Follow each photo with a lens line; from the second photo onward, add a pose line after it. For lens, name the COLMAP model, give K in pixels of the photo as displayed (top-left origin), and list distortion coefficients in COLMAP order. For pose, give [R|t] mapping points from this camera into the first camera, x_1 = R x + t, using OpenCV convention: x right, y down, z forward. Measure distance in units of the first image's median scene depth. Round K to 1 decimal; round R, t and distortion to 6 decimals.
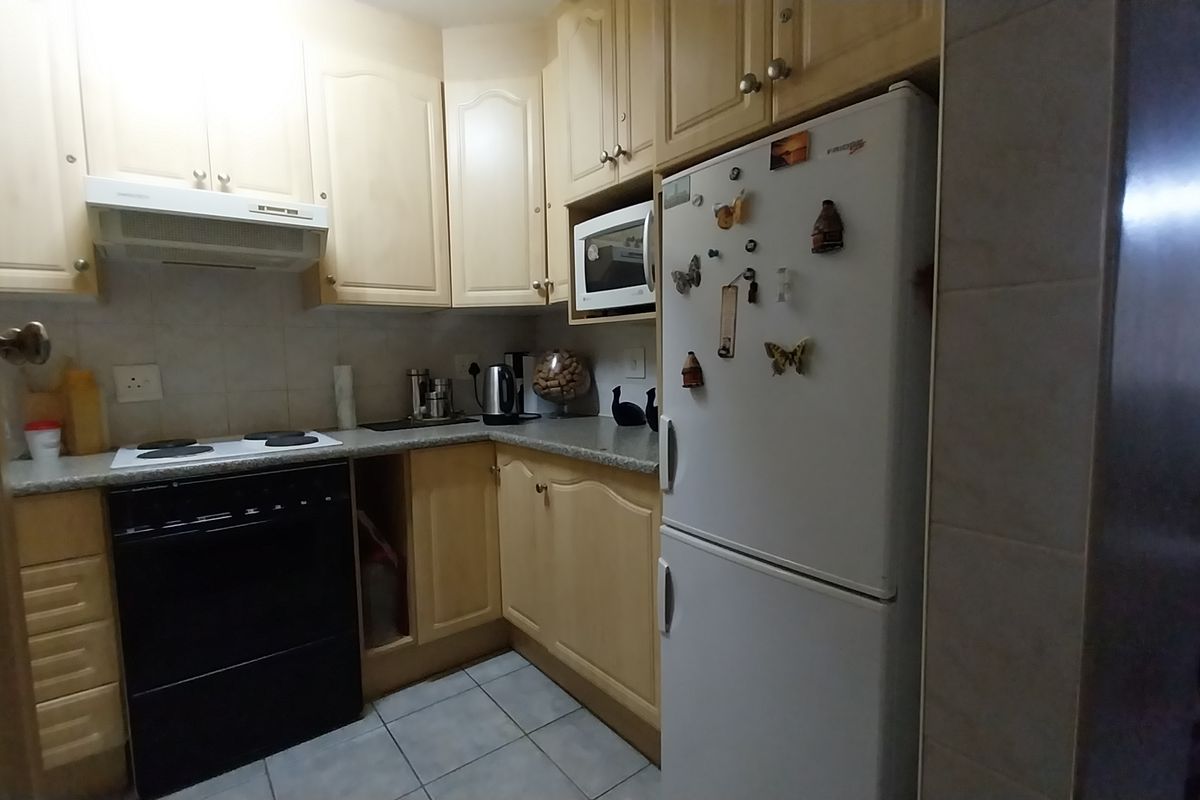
lens RADIAL K [[568.5, 0, 591.7], [0, 568.5, 398.6], [0, 0, 1]] dist [0.025902, -0.000534]
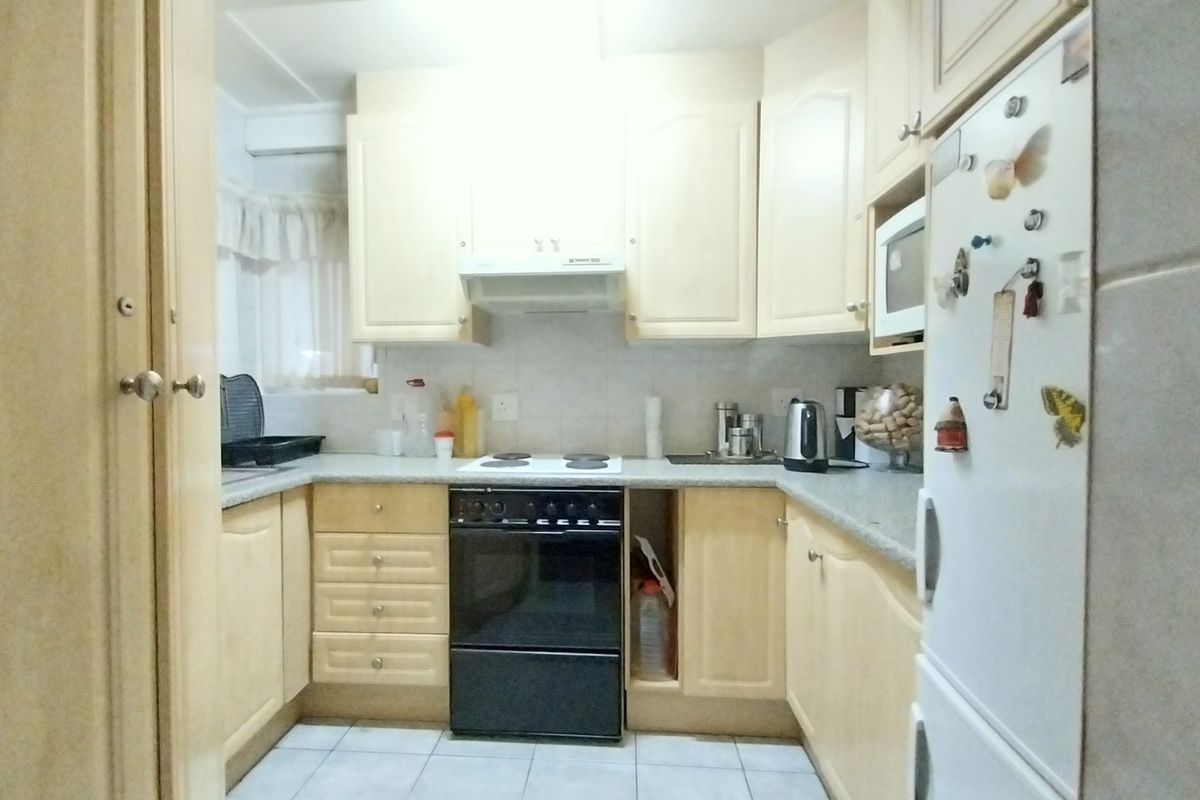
lens RADIAL K [[568.5, 0, 591.7], [0, 568.5, 398.6], [0, 0, 1]] dist [0.025902, -0.000534]
pose [[0.752055, 0.033176, -0.658264, 0.200559], [-0.066757, 0.997430, -0.025999, -0.024575], [0.655710, 0.063496, 0.752338, 0.164193]]
